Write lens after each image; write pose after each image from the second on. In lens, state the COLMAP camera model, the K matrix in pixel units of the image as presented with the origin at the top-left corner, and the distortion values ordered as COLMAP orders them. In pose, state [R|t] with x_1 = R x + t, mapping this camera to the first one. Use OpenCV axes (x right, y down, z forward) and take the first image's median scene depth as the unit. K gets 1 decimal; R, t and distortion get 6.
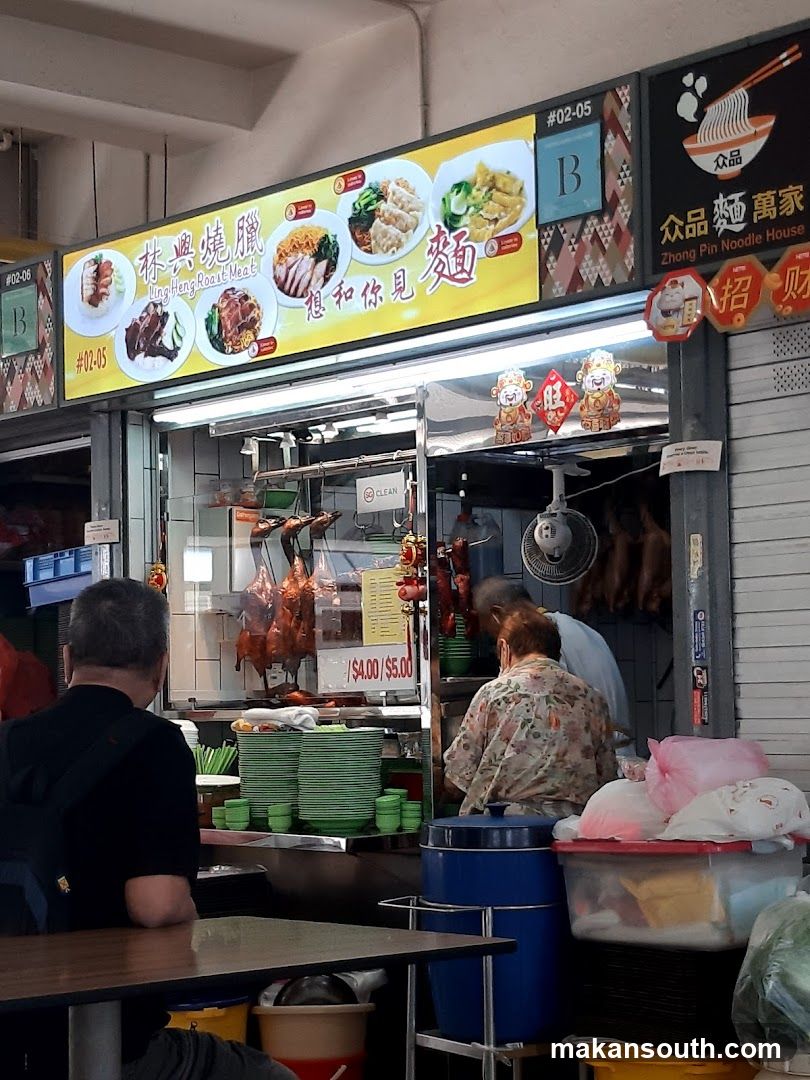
lens RADIAL K [[2051.7, 0, 405.0], [0, 2051.7, 546.4], [0, 0, 1]] dist [0.233836, 0.000000]
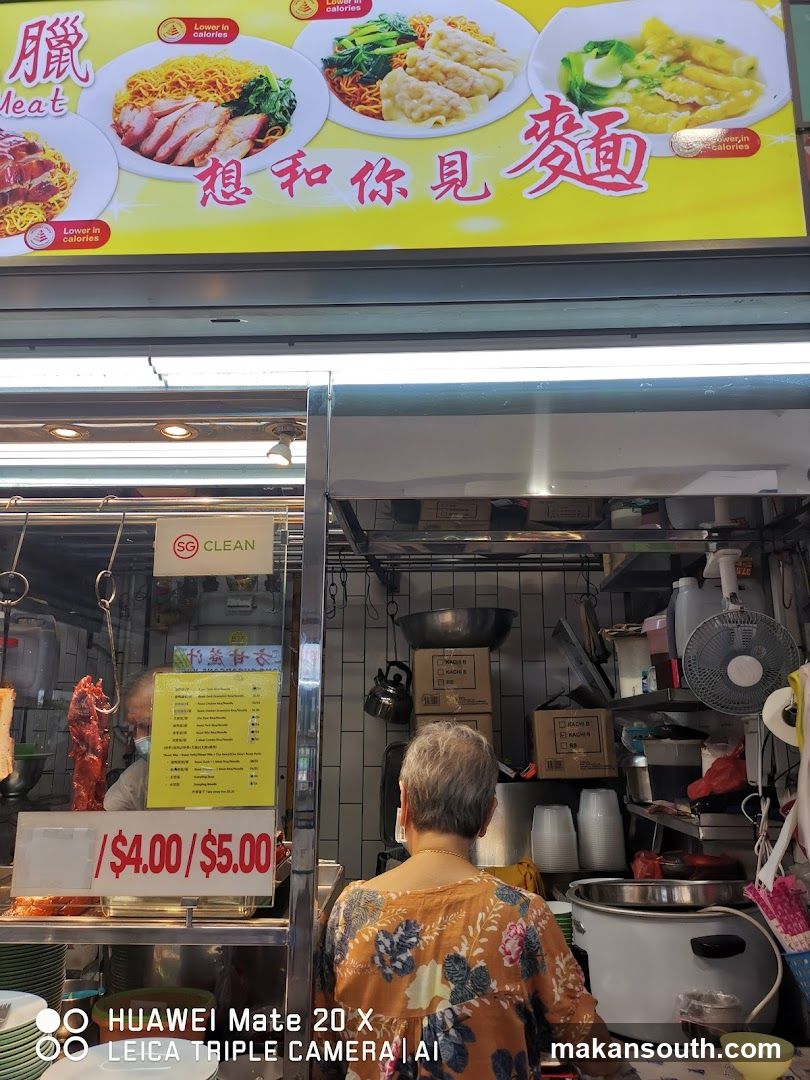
lens RADIAL K [[832.0, 0, 404.9], [0, 832.0, 544.0], [0, 0, 1]] dist [0.047848, -0.032767]
pose [[0.713467, 0.181023, 0.676901, -0.142328], [-0.069105, 0.979520, -0.189115, 0.016536], [-0.697272, 0.088150, 0.711365, 0.806613]]
